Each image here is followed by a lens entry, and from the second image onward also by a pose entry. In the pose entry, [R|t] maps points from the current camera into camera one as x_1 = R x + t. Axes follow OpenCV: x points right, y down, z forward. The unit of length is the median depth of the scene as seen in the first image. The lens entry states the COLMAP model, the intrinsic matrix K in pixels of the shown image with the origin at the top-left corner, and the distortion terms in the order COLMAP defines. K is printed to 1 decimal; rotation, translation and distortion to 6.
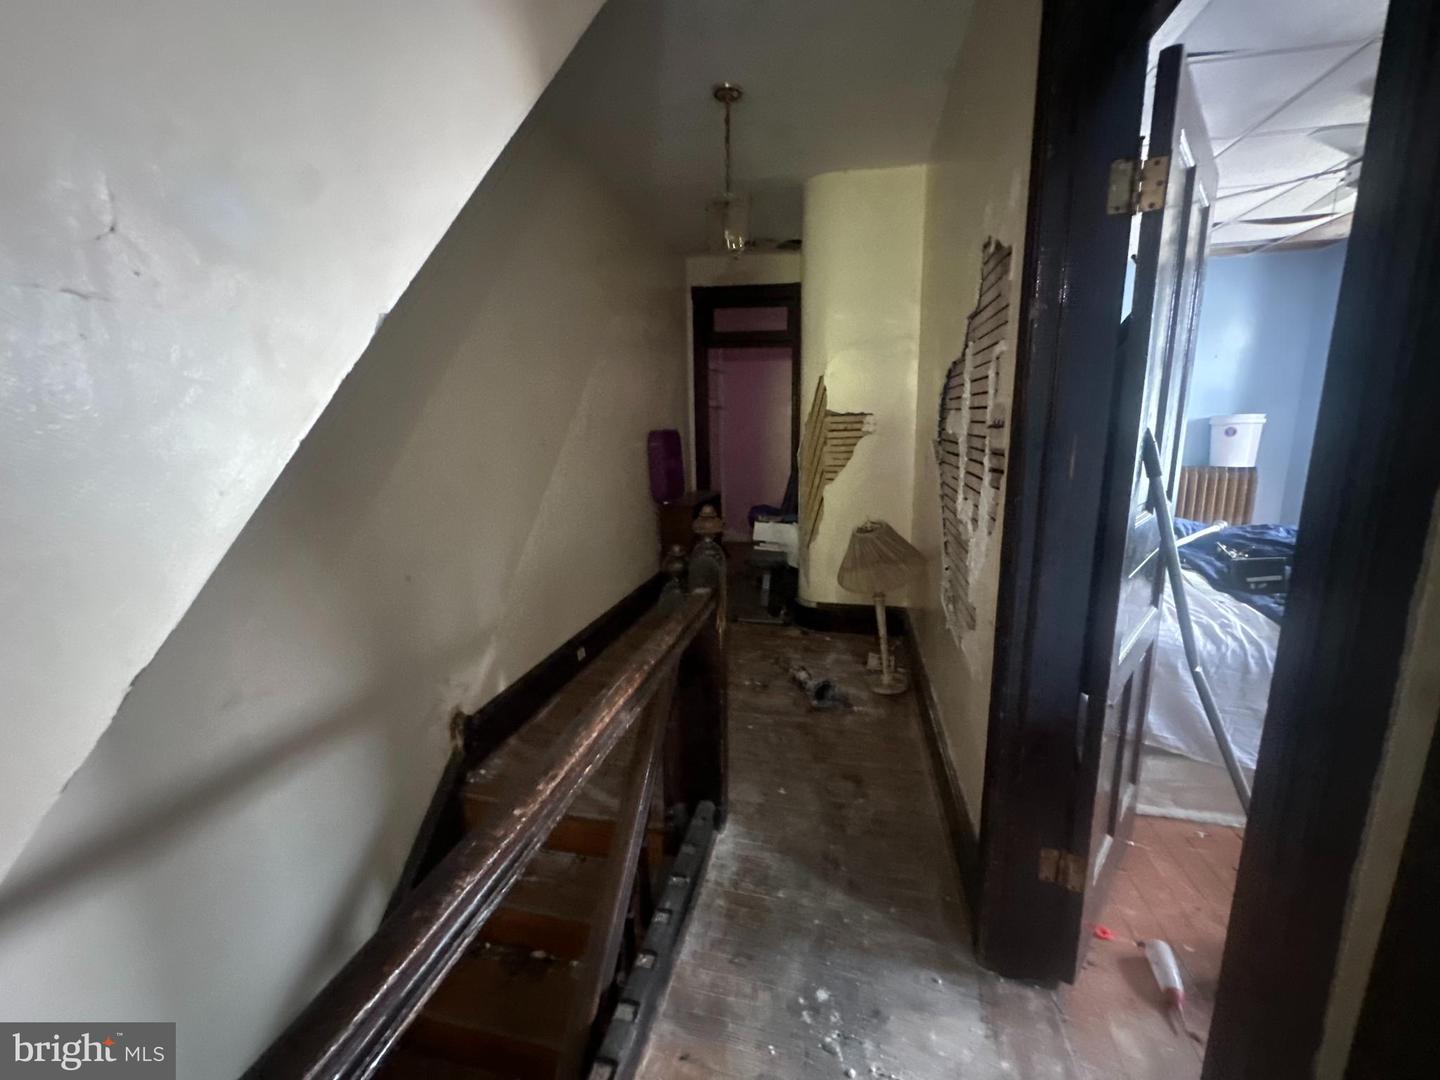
lens RADIAL K [[581.3, 0, 719.3], [0, 581.3, 539.8], [0, 0, 1]] dist [-0.001483, -0.000012]
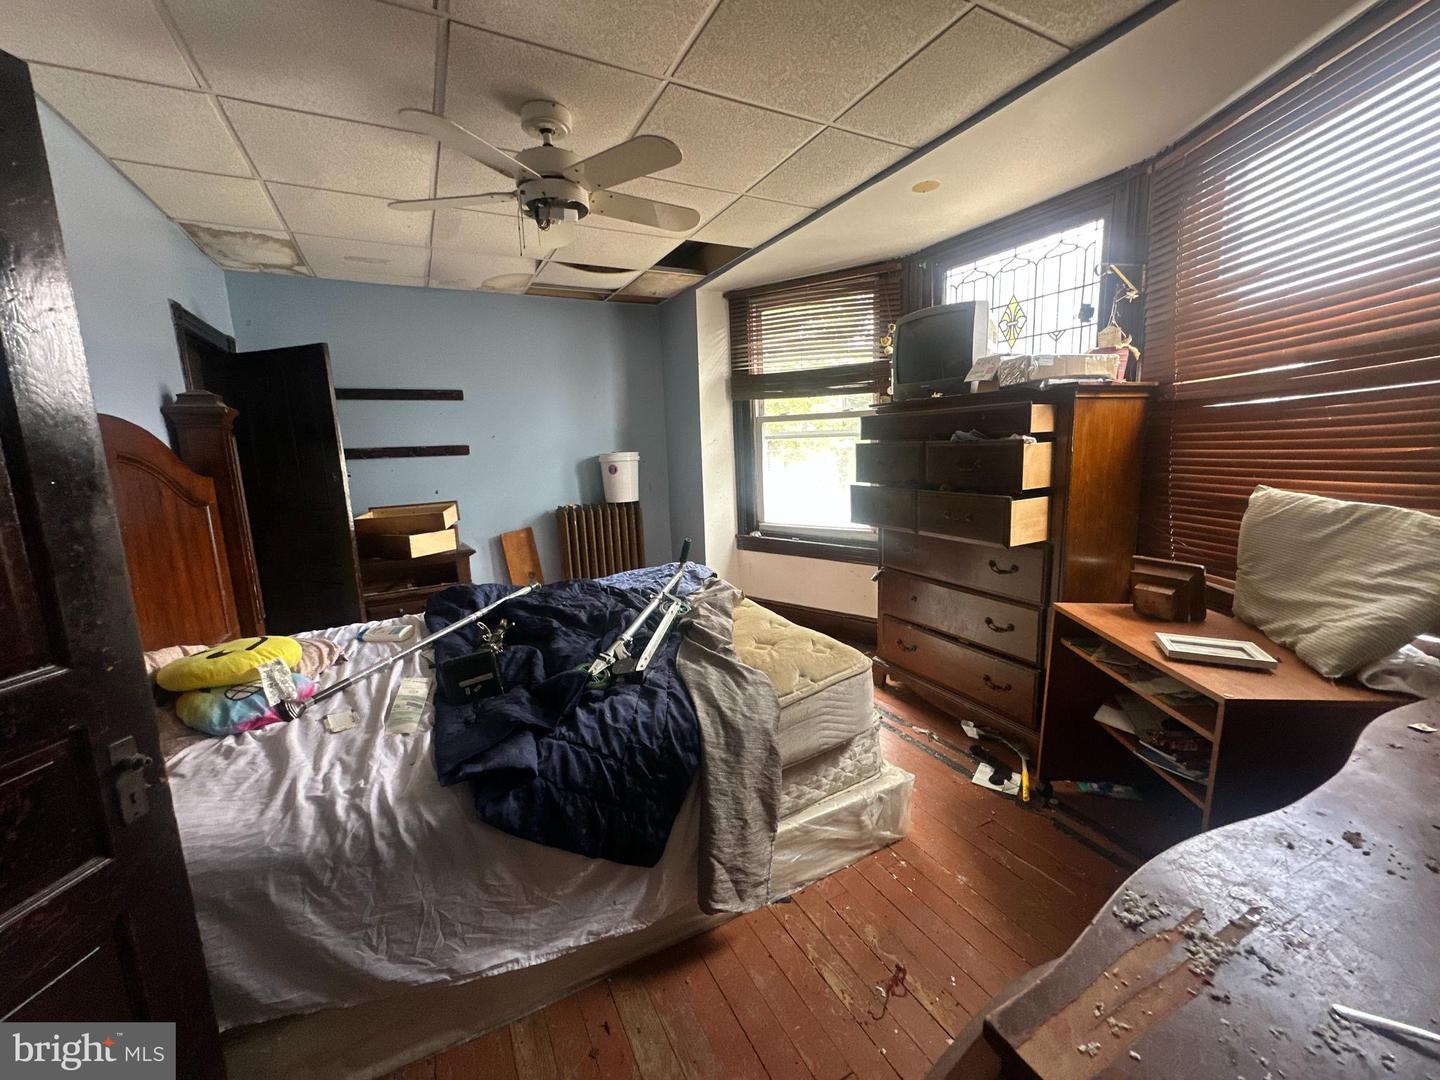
lens RADIAL K [[581.3, 0, 717.4], [0, 581.3, 539.2], [0, 0, 1]] dist [-0.001483, -0.000012]
pose [[0.765196, -0.112466, 0.633898, 0.815032], [0.141125, 0.989978, 0.005286, -0.094182], [-0.628139, 0.085414, 0.773399, 0.184043]]
